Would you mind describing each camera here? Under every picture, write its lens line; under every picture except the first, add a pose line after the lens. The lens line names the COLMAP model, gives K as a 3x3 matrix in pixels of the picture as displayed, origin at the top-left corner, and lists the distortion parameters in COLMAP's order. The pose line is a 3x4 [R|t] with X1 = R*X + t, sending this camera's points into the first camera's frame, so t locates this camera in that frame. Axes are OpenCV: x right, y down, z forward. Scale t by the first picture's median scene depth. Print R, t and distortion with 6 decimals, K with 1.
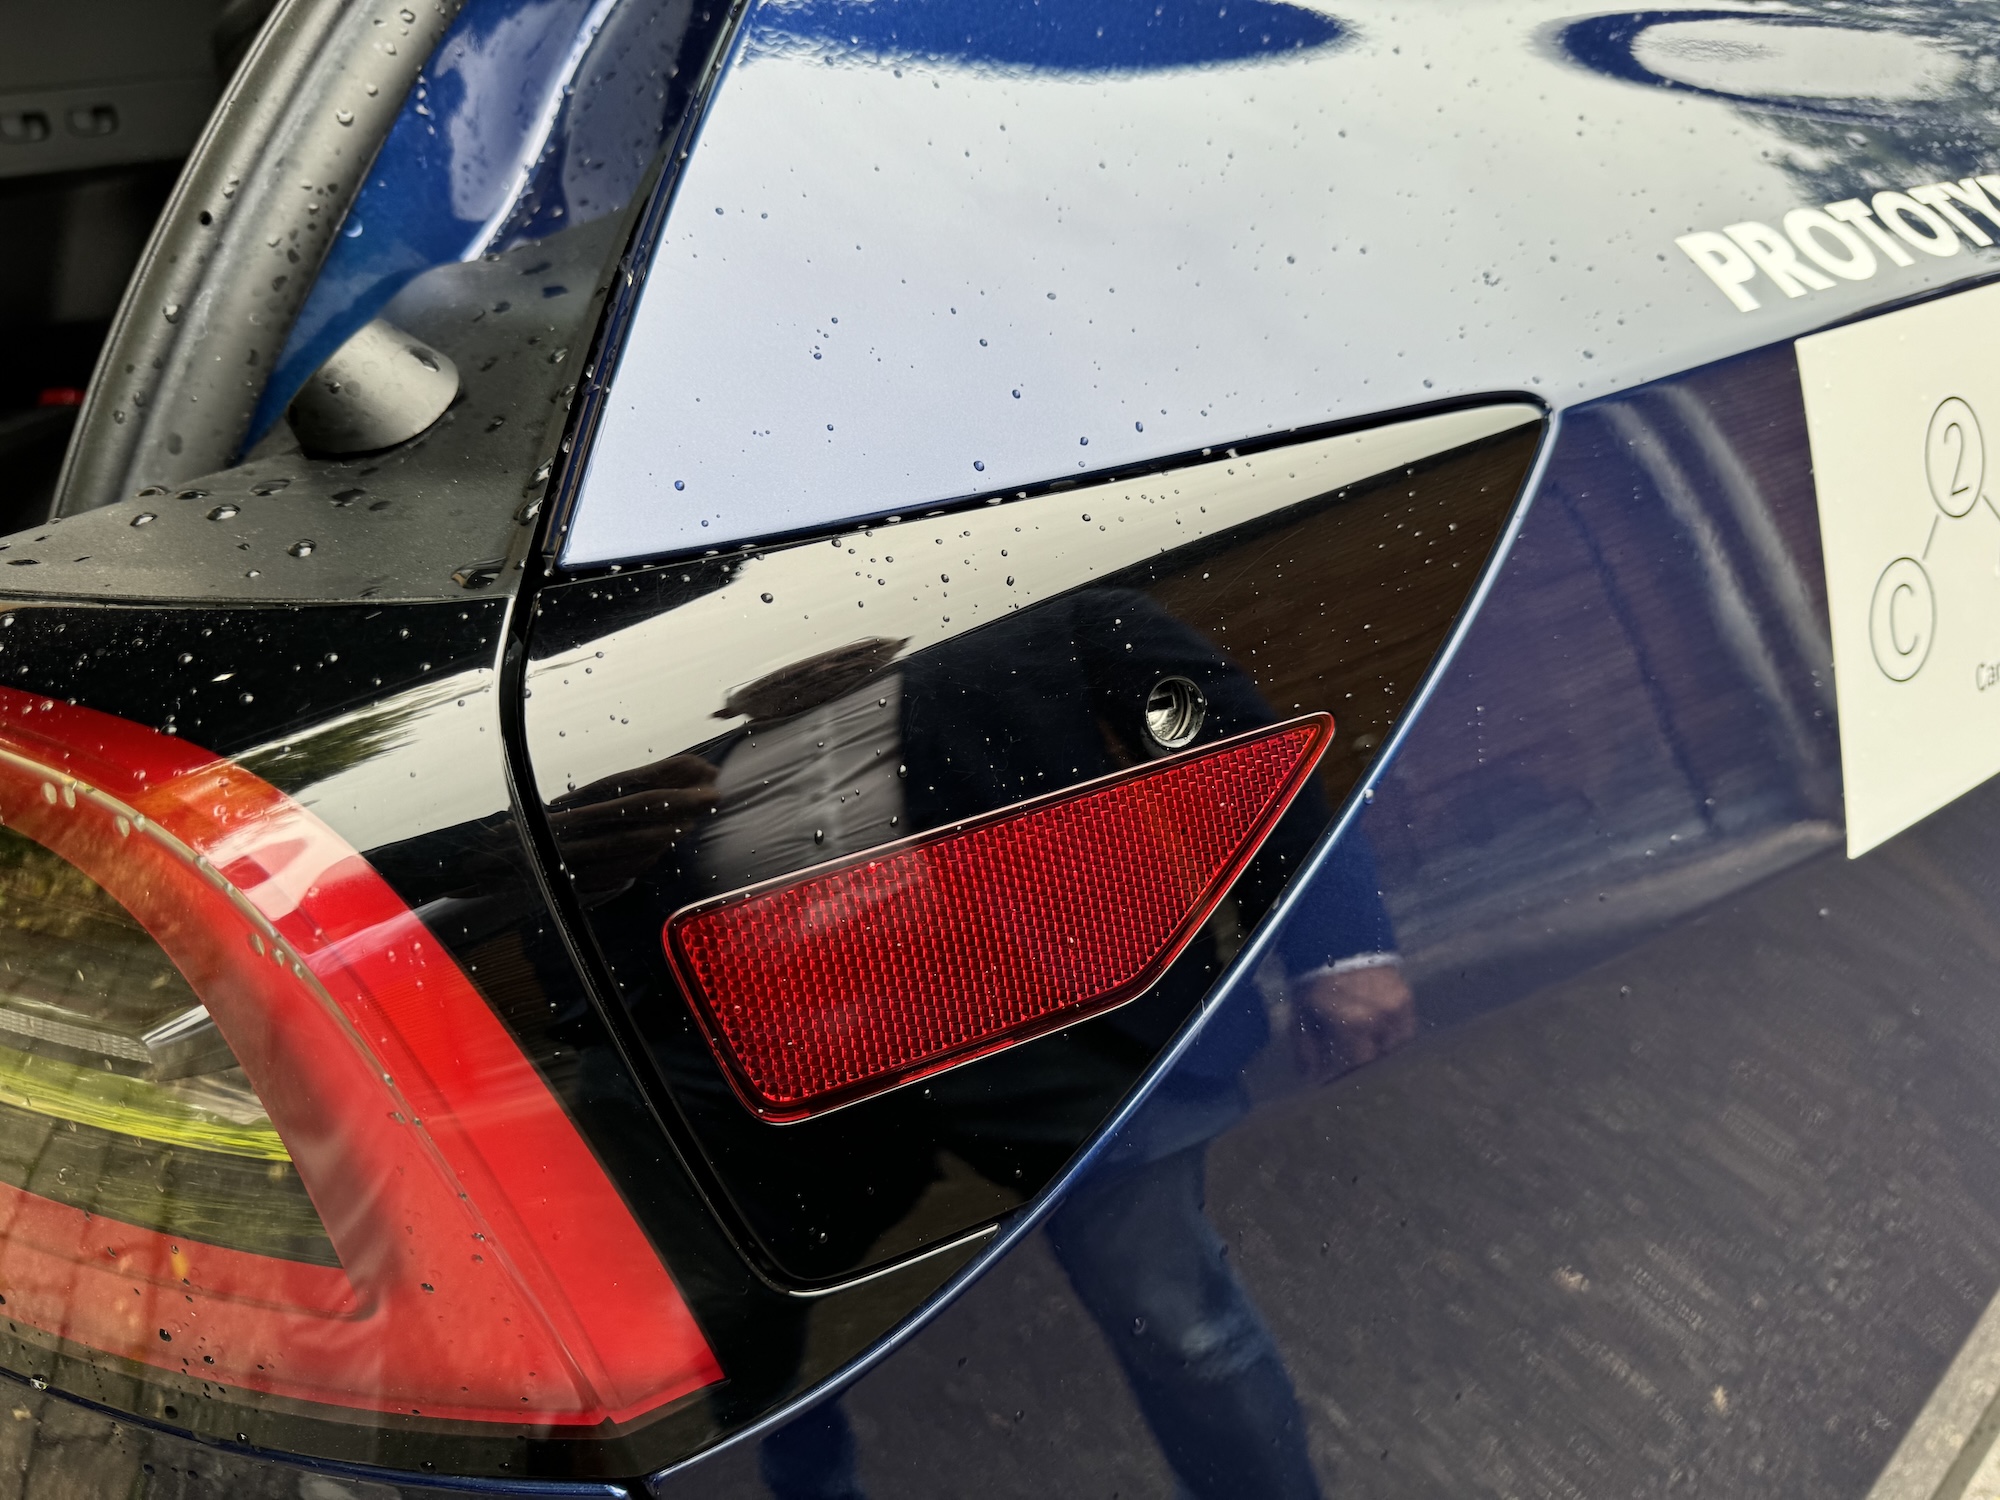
lens RADIAL K [[1430.2, 0, 1000.0], [0, 1430.2, 750.0], [0, 0, 1]] dist [0.019060, -0.037069]
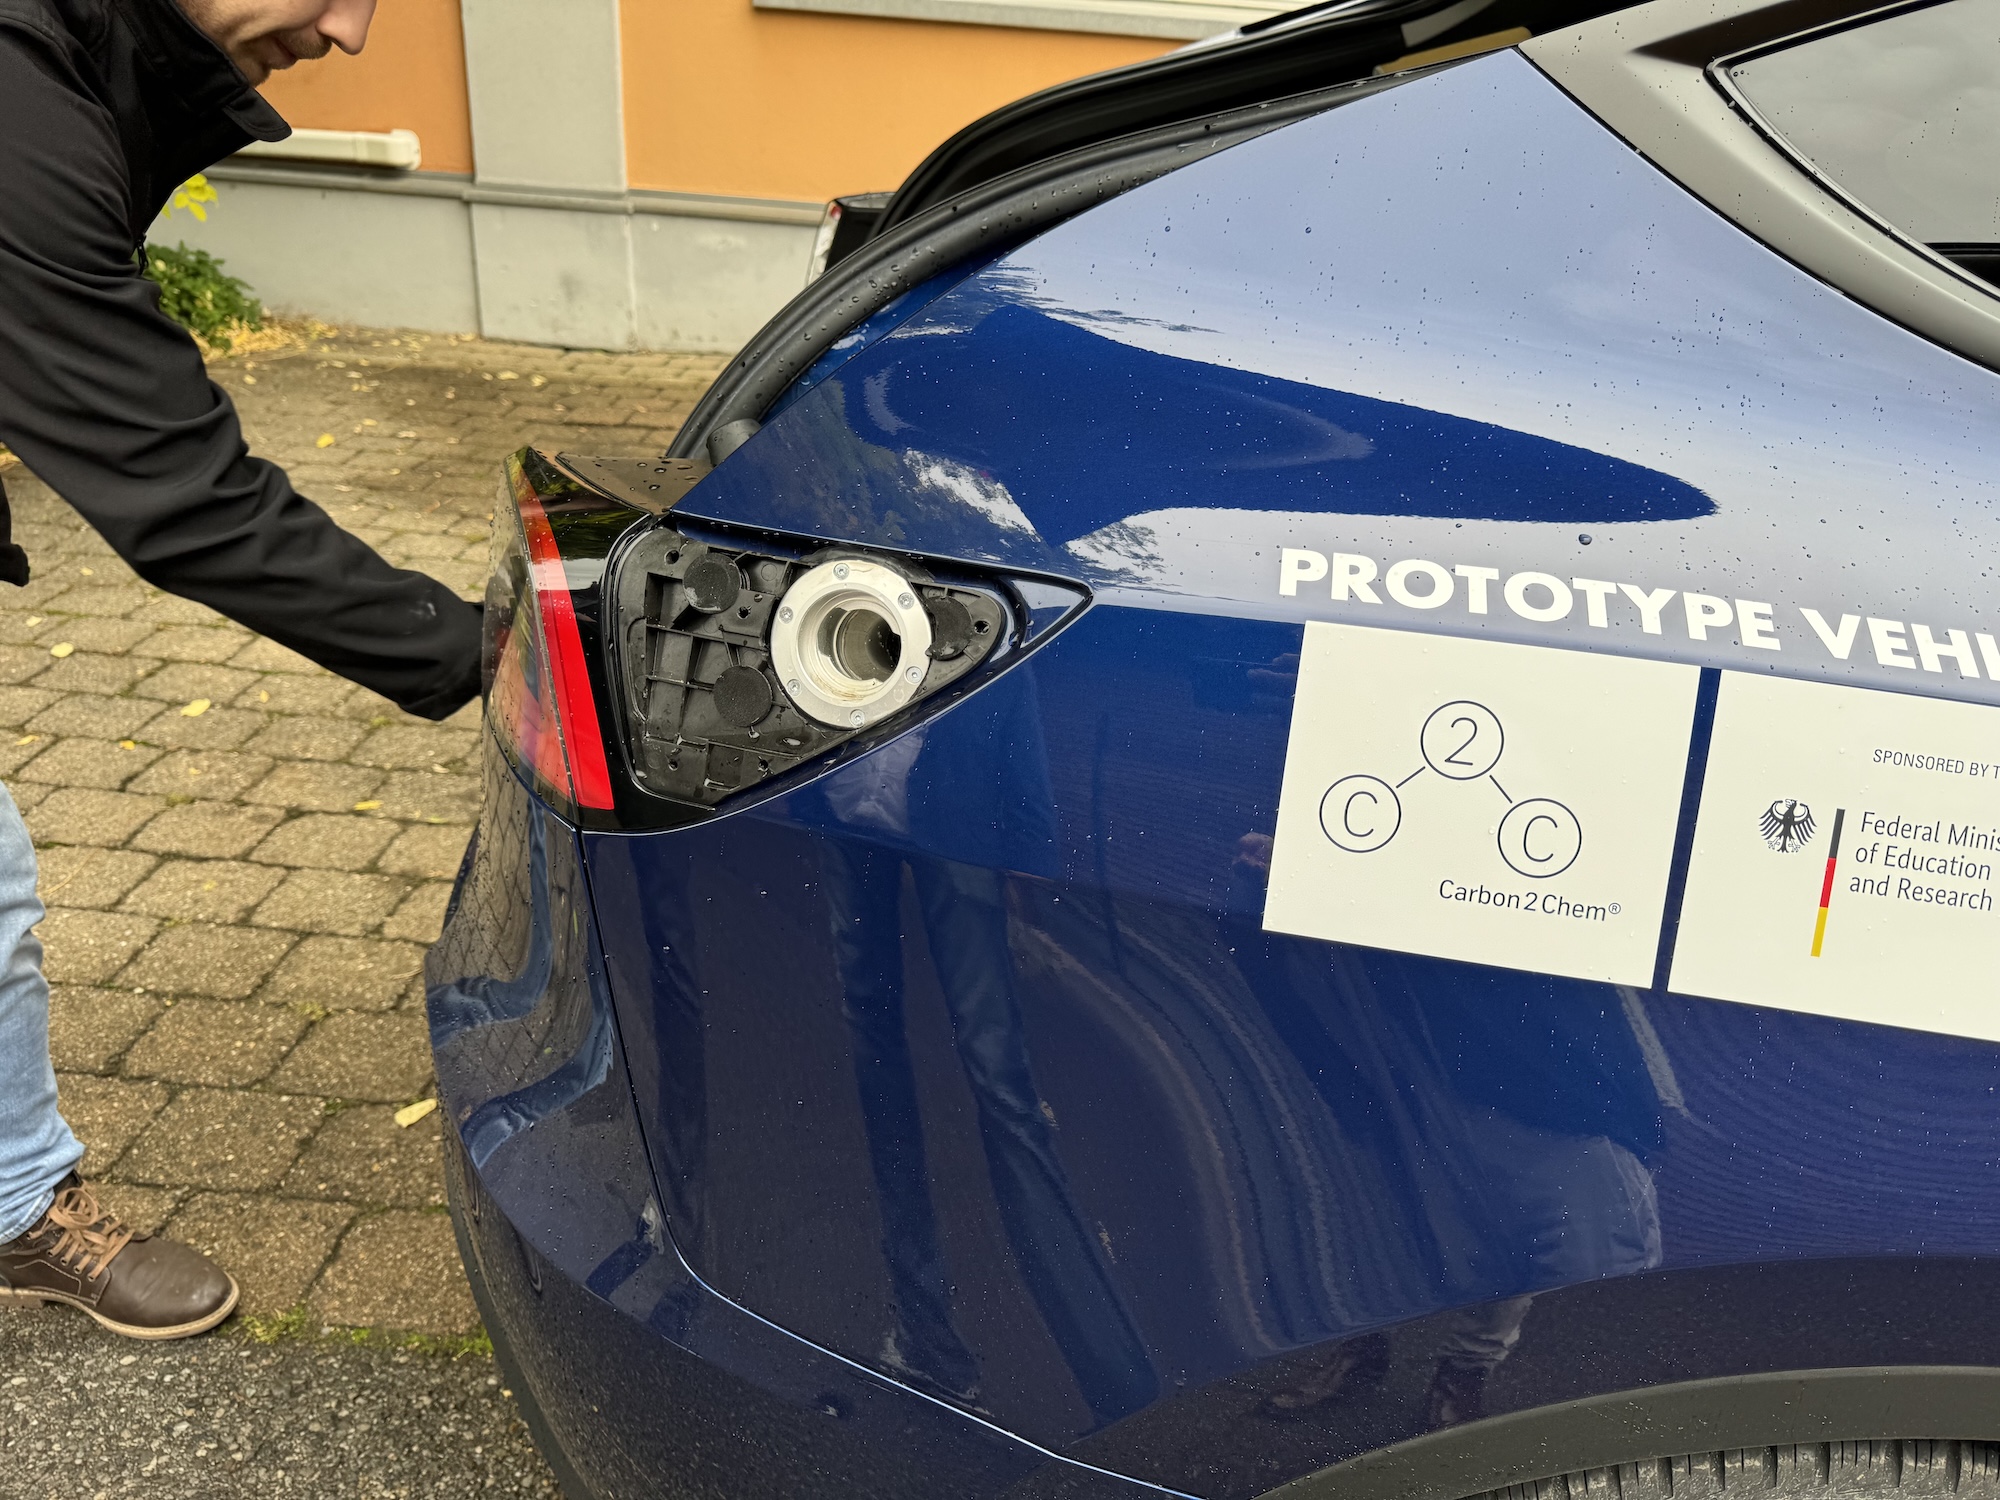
lens RADIAL K [[1430.2, 0, 1000.0], [0, 1430.2, 750.0], [0, 0, 1]] dist [0.019060, -0.037069]
pose [[0.707650, 0.370695, -0.601512, 1.695226], [-0.410005, 0.908768, 0.077695, -0.152077], [0.575436, 0.191642, 0.795077, -0.683968]]
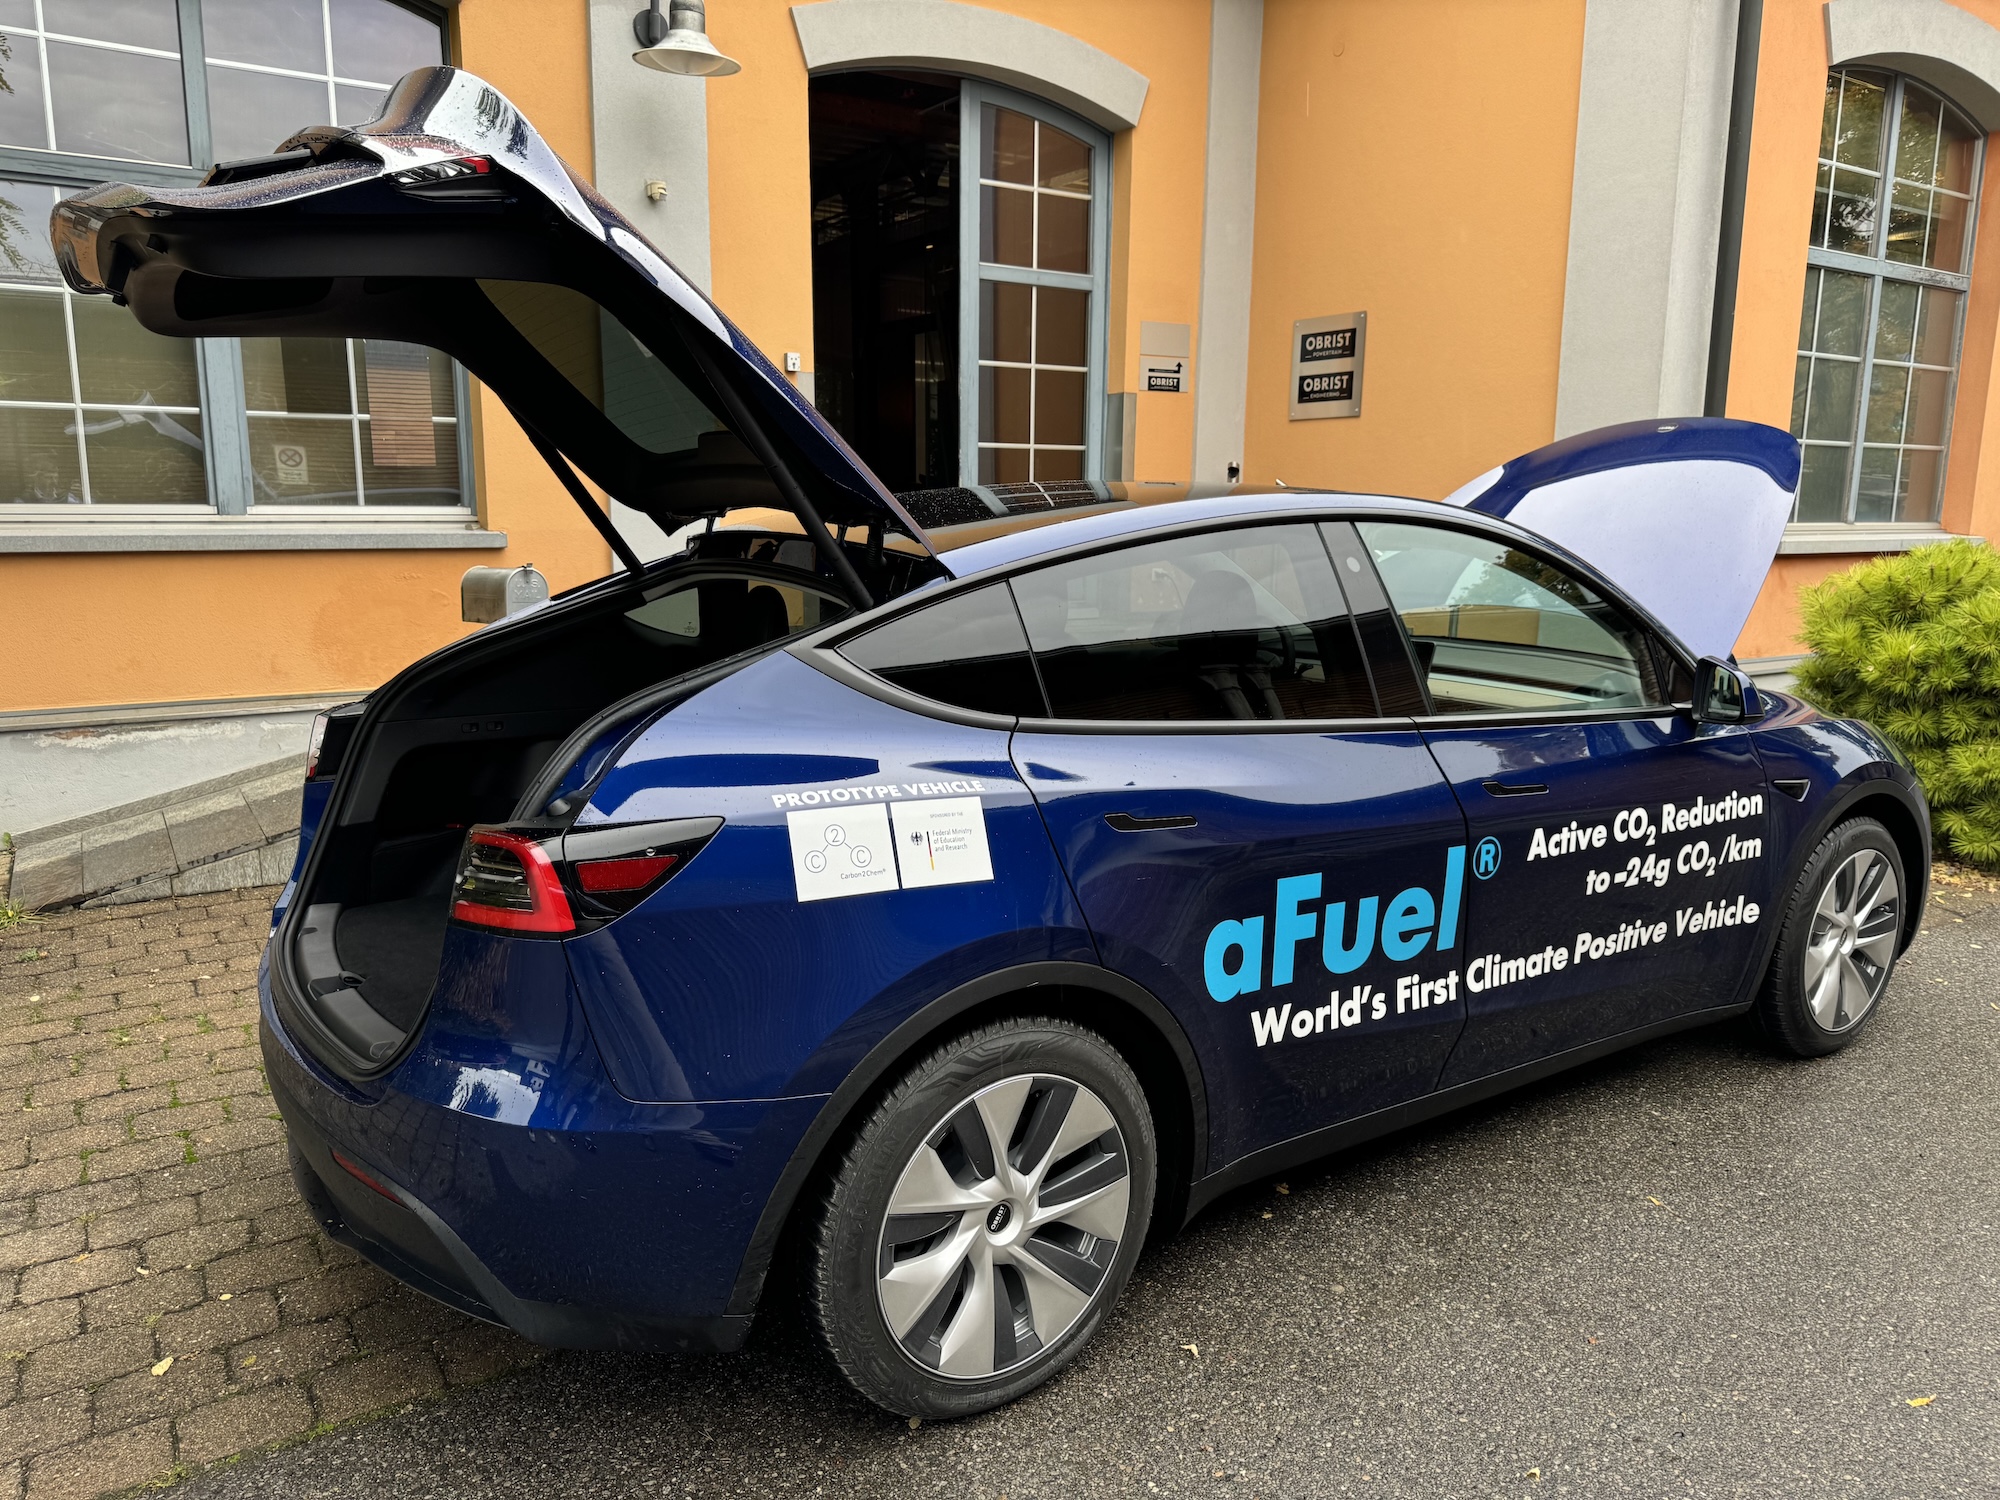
lens RADIAL K [[1430.2, 0, 1000.0], [0, 1430.2, 750.0], [0, 0, 1]] dist [0.019060, -0.037069]
pose [[0.989511, 0.046793, -0.136668, 2.754784], [-0.089846, 0.940184, -0.328606, 1.650813], [0.113116, 0.337438, 0.934527, -5.610582]]
